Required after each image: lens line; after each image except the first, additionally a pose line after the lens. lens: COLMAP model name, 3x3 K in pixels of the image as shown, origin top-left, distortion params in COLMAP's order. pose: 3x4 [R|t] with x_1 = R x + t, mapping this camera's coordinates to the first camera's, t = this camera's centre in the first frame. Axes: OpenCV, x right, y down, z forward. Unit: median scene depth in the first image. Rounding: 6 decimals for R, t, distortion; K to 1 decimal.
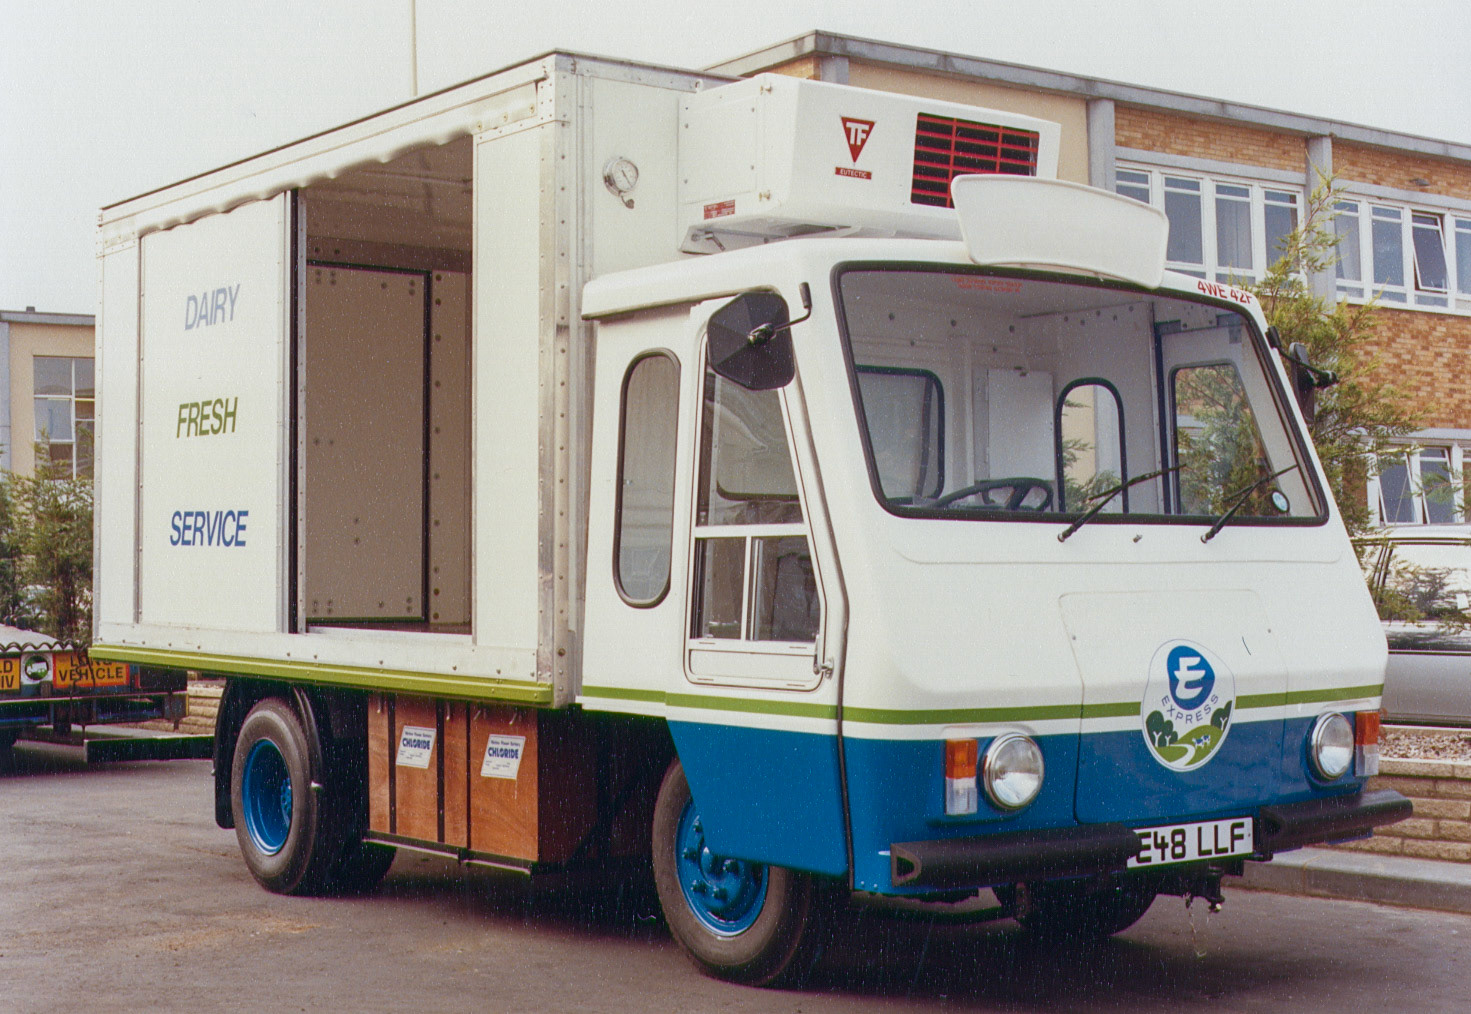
lens RADIAL K [[2263.3, 0, 735.4], [0, 2263.3, 506.6], [0, 0, 1]] dist [0.019434, 0.000000]
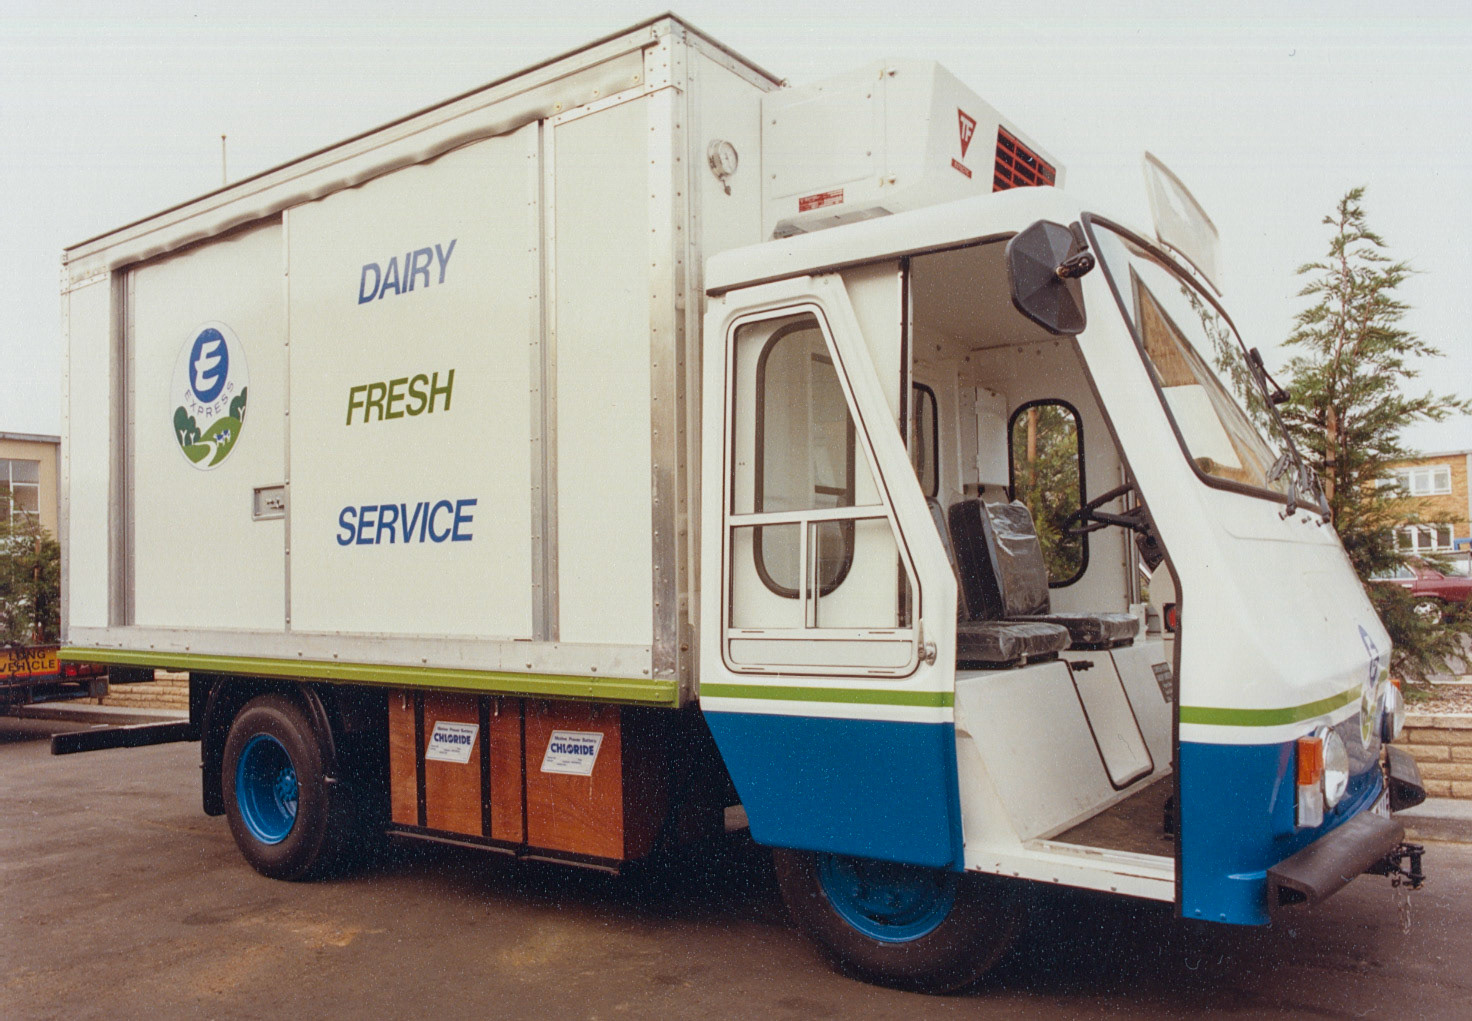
lens RADIAL K [[1150.6, 0, 762.5], [0, 1150.6, 550.9], [0, 0, 1]] dist [-0.015575, 0.022002]
pose [[0.949710, -0.008093, 0.313025, -0.176191], [0.008085, 0.999966, 0.001324, 0.021226], [-0.313025, 0.001274, 0.949744, 0.481366]]
